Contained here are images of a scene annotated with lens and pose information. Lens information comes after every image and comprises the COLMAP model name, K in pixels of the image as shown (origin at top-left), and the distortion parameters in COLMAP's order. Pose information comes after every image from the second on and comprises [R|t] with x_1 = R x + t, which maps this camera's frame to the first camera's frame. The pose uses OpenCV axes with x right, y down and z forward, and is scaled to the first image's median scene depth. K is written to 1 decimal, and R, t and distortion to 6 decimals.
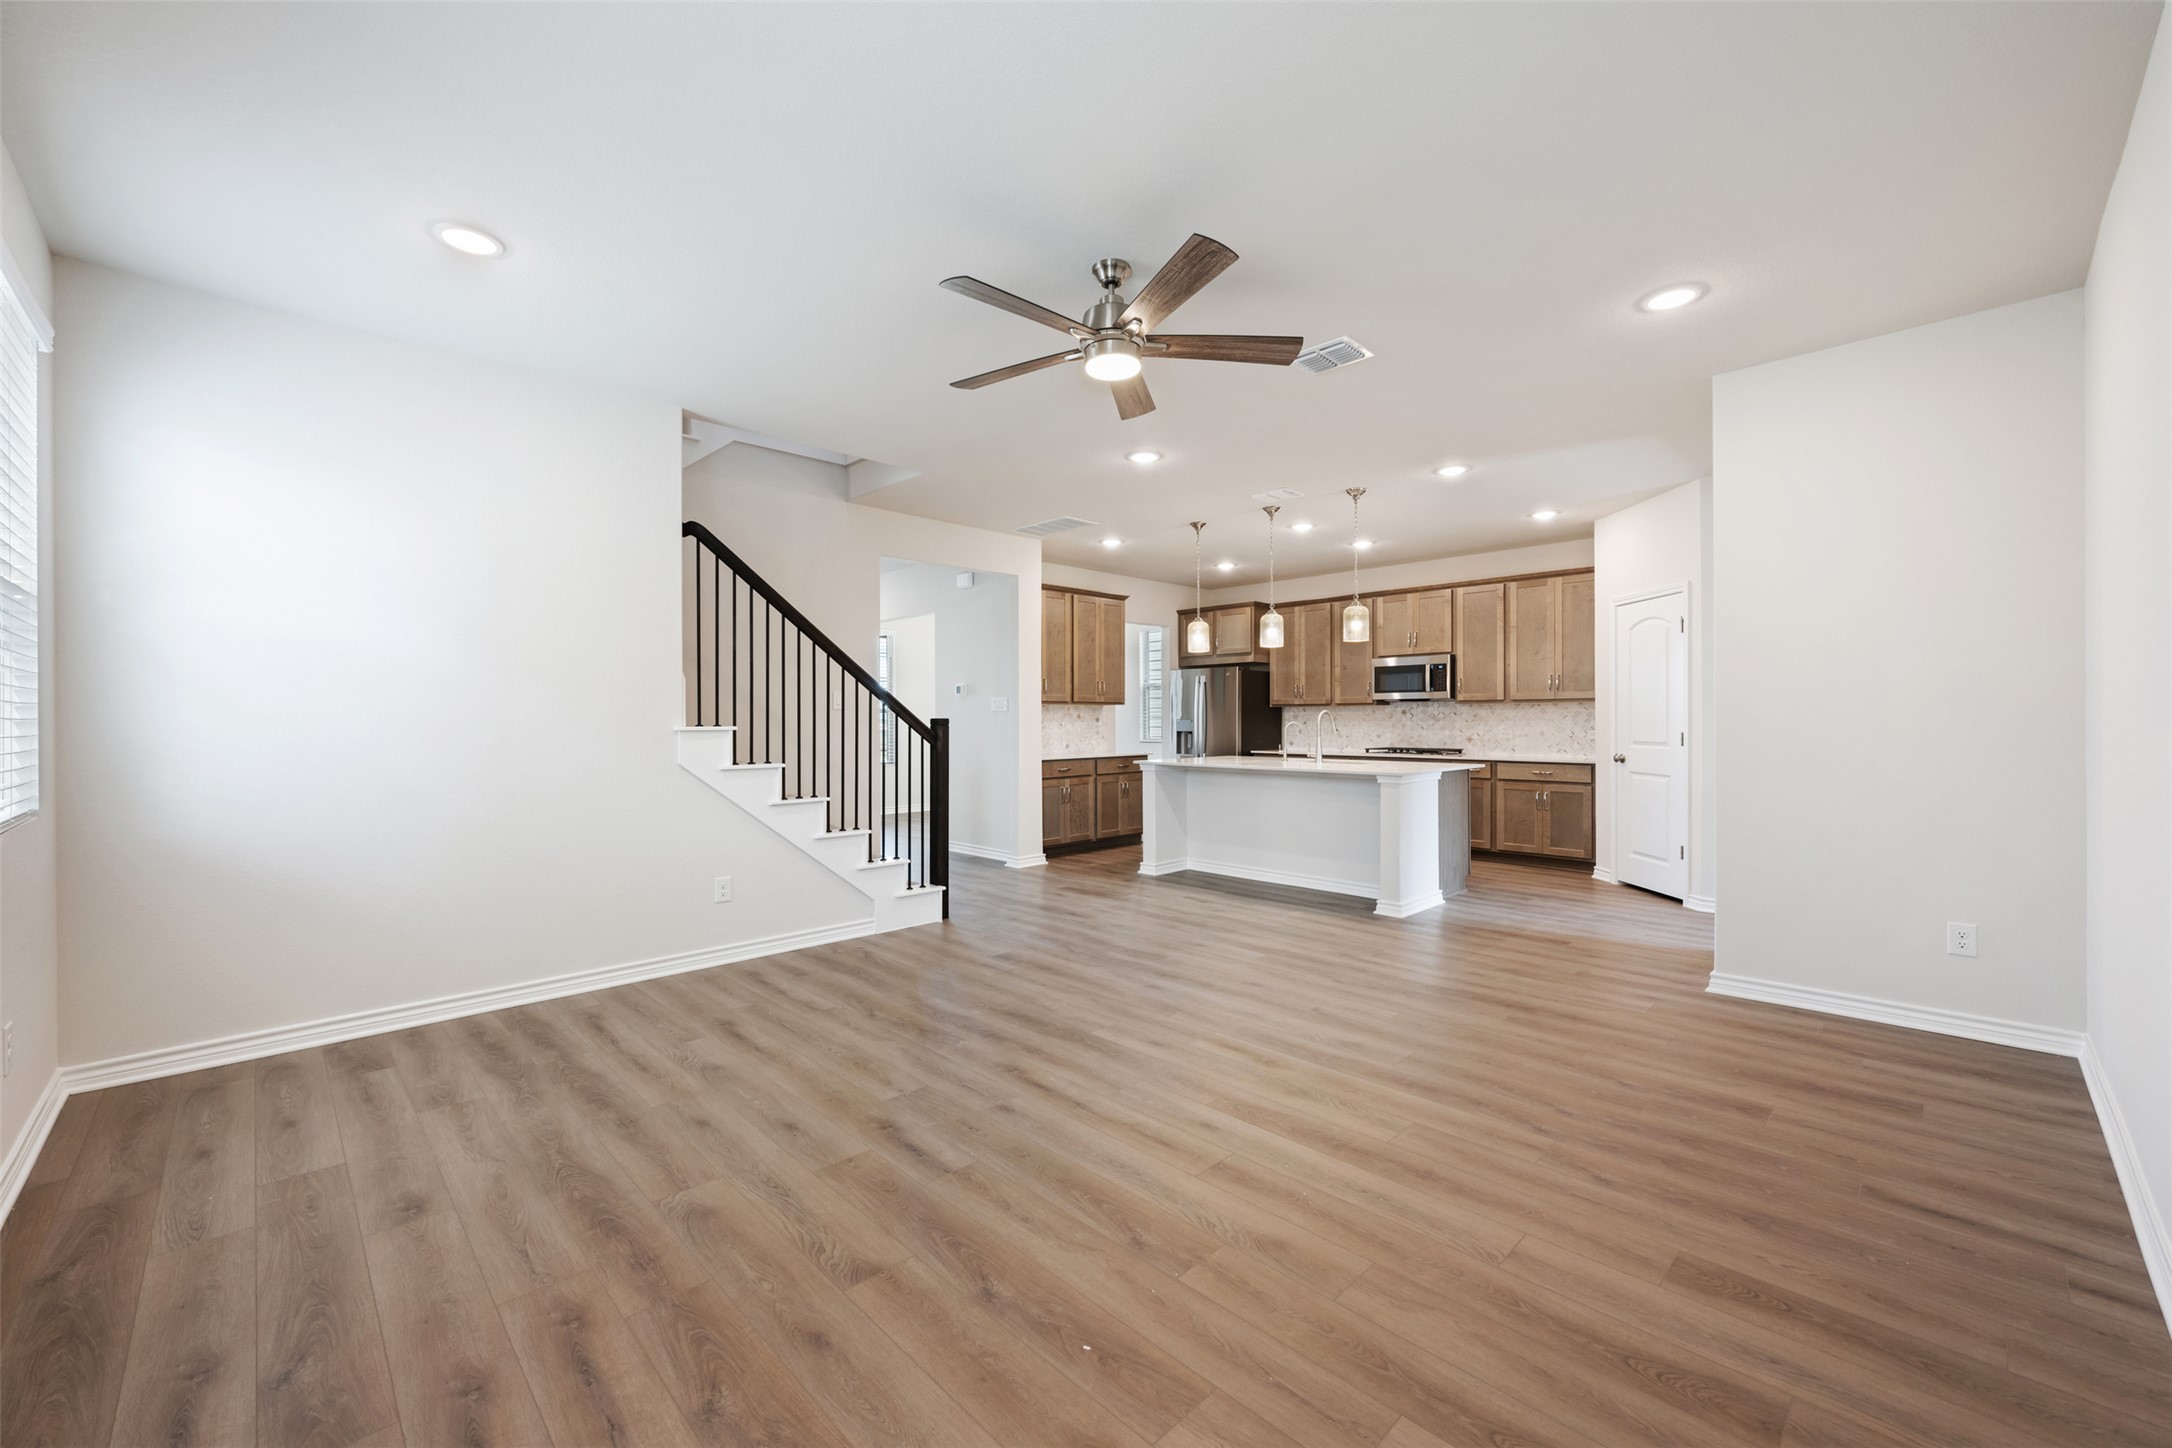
lens RADIAL K [[857.7, 0, 1083.9], [0, 857.7, 720.1], [0, 0, 1]] dist [-0.002192, 0.000511]
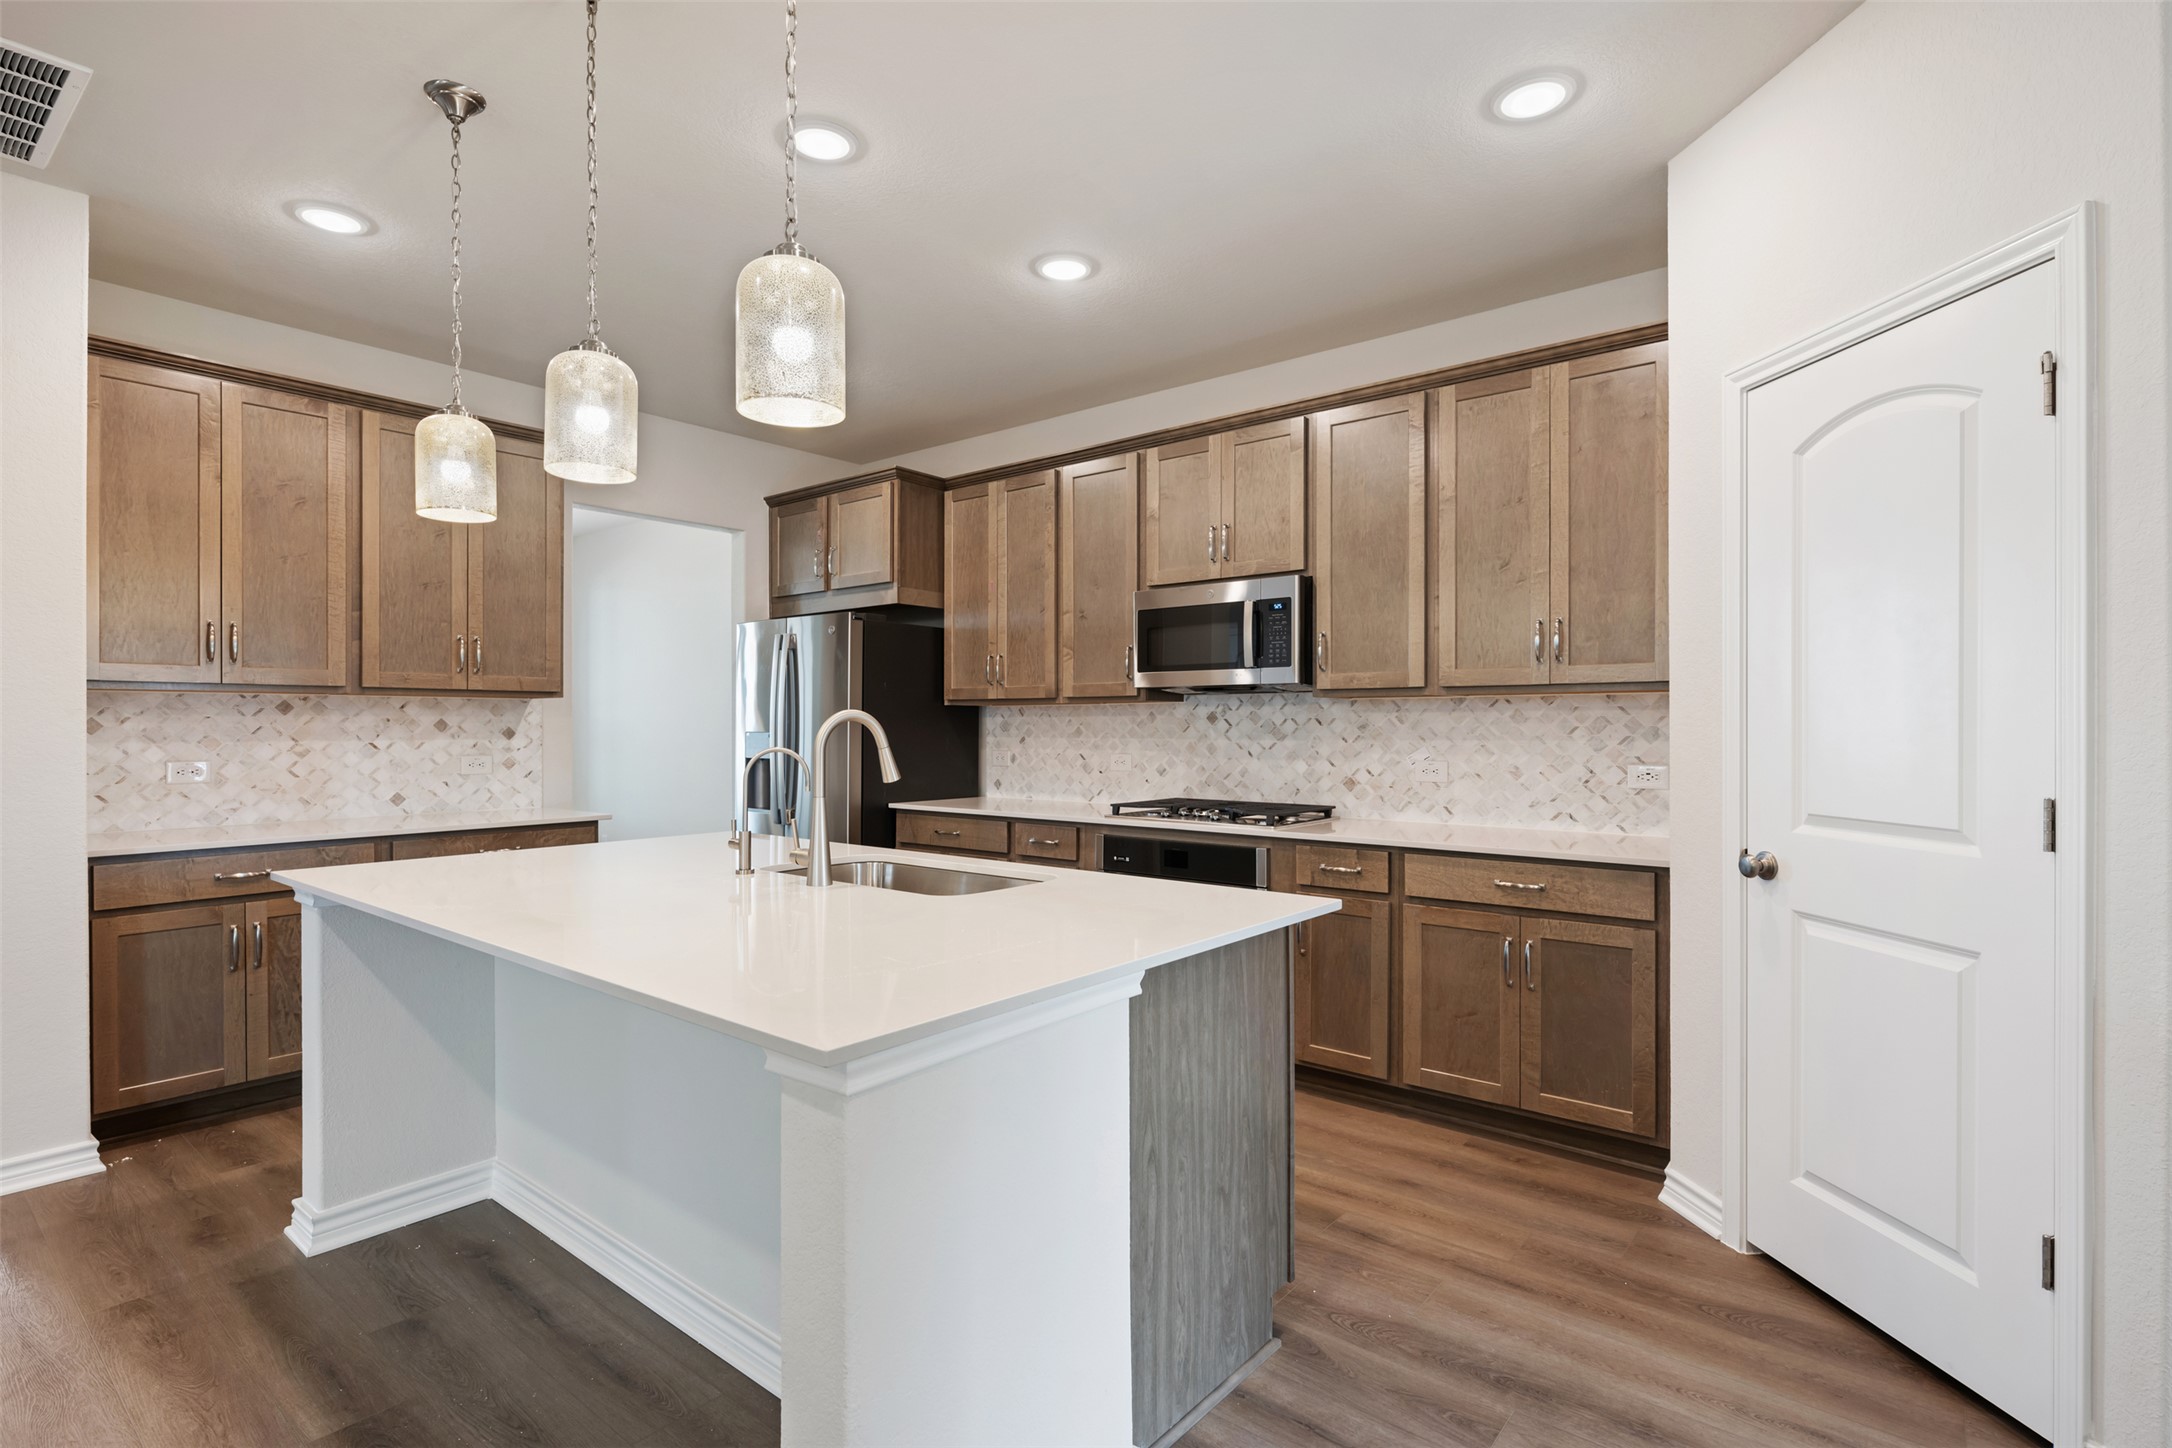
lens RADIAL K [[1046.6, 0, 1079.8], [0, 1046.6, 724.8], [0, 0, 1]] dist [-0.000108, -0.000140]
pose [[0.993588, 0.002636, 0.113032, 0.310851], [-0.002509, 0.999996, -0.001268, -0.005995], [-0.113035, 0.000976, 0.993591, 0.603221]]
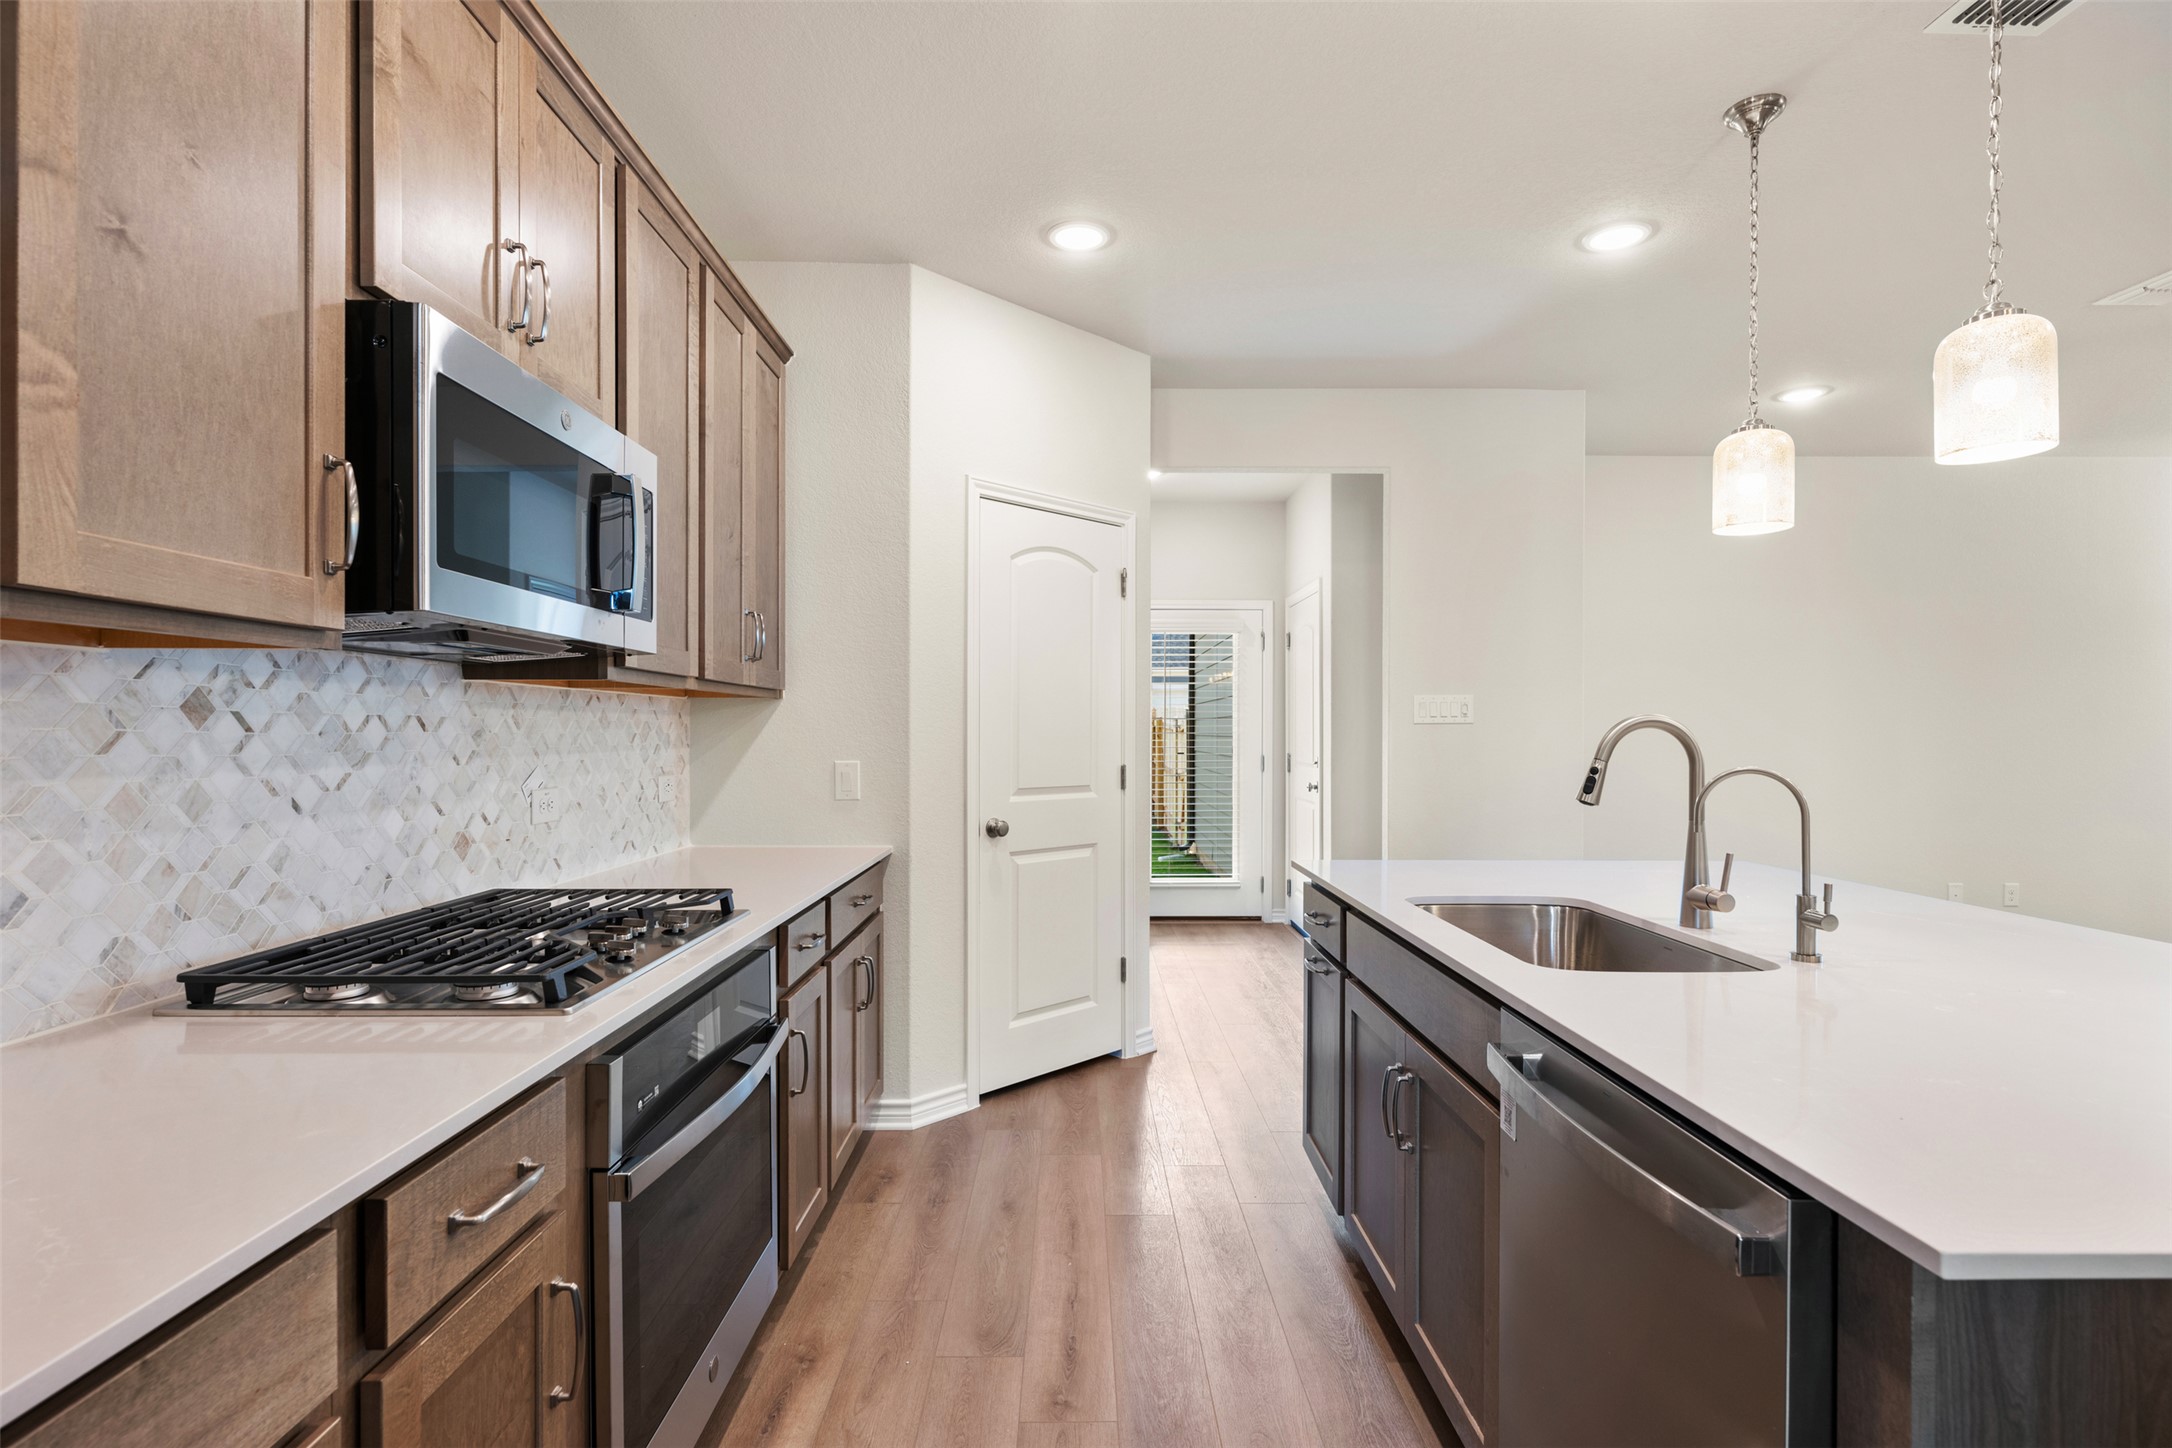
lens RADIAL K [[1049.2, 0, 1083.0], [0, 1049.2, 736.8], [0, 0, 1]] dist [-0.003352, -0.000794]
pose [[-0.722423, -0.001003, 0.691450, 0.185477], [0.000738, 0.999997, 0.002221, -0.005754], [-0.691451, 0.002115, -0.722421, 1.293209]]
